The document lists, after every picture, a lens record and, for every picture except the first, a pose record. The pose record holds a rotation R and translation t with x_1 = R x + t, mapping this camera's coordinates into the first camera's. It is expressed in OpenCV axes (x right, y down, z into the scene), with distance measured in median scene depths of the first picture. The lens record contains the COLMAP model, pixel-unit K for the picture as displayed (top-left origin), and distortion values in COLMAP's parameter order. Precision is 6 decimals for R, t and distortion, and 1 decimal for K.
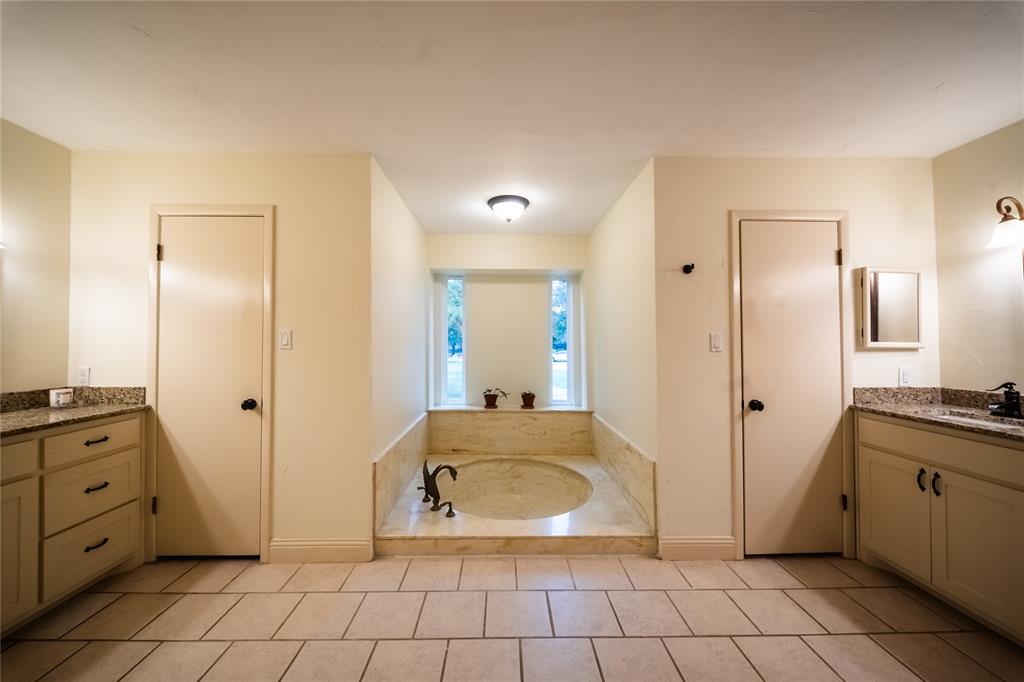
lens RADIAL K [[367.7, 0, 508.6], [0, 367.7, 336.0], [0, 0, 1]] dist [0.016537, -0.011867]
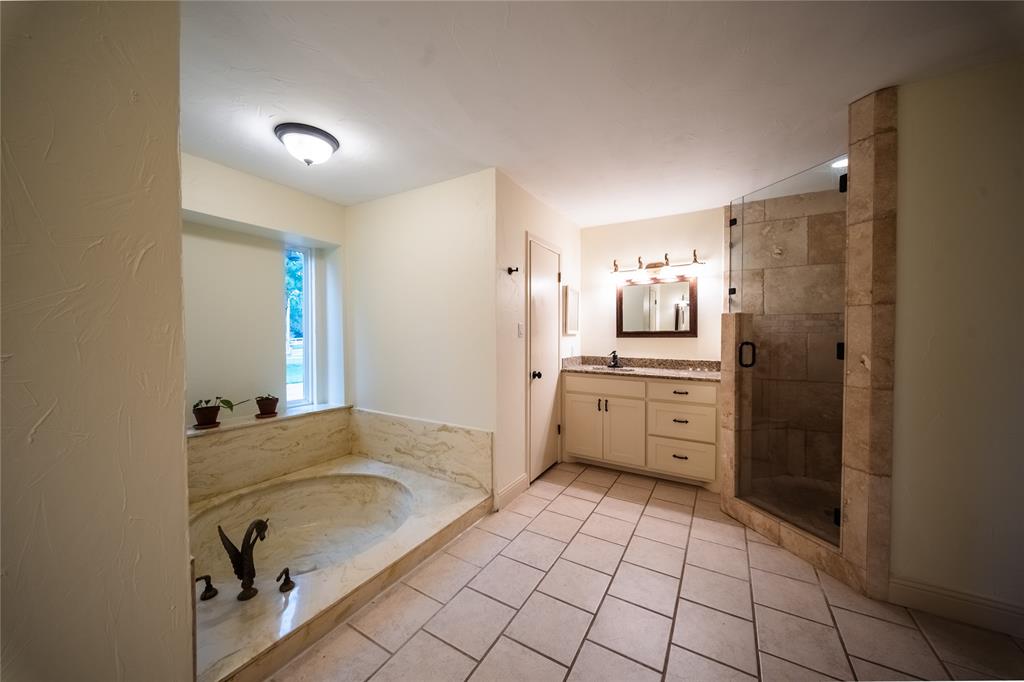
lens RADIAL K [[359.1, 0, 507.8], [0, 359.1, 336.2], [0, 0, 1]] dist [0.012827, -0.010796]
pose [[0.528032, -0.007031, 0.849195, -0.545693], [-0.021716, 0.999527, 0.021778, 0.011872], [-0.848947, -0.029941, 0.527630, 0.368670]]
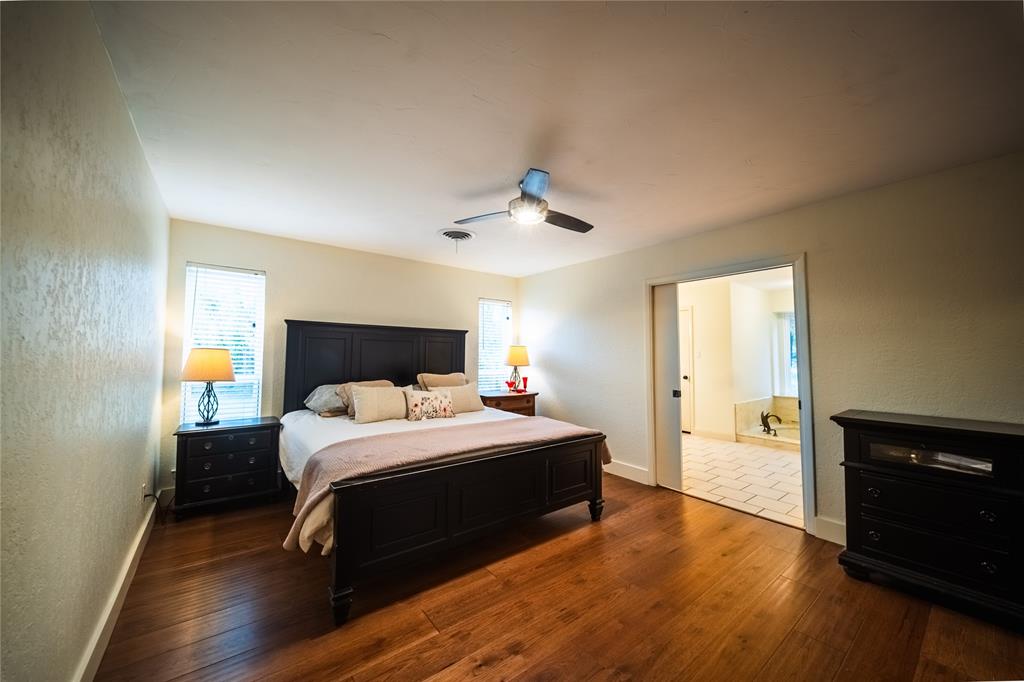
lens RADIAL K [[367.7, 0, 508.6], [0, 367.7, 336.0], [0, 0, 1]] dist [0.016537, -0.011867]
pose [[0.591764, -0.039891, -0.805123, 0.757354], [0.010509, 0.999072, -0.041777, -0.024906], [0.806042, 0.016261, 0.591634, -1.713128]]
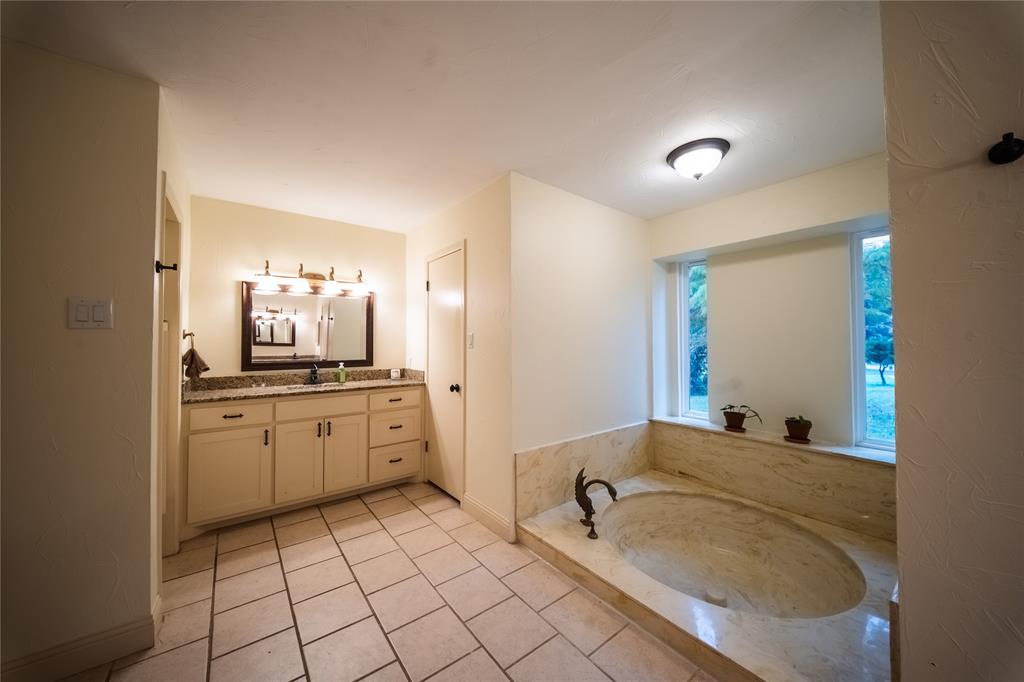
lens RADIAL K [[359.1, 0, 507.8], [0, 359.1, 336.2], [0, 0, 1]] dist [0.012827, -0.010796]
pose [[0.593192, -0.018333, -0.804852, 0.474478], [0.015736, 0.999814, -0.011177, 0.010631], [0.804907, -0.006035, 0.593370, 0.356655]]
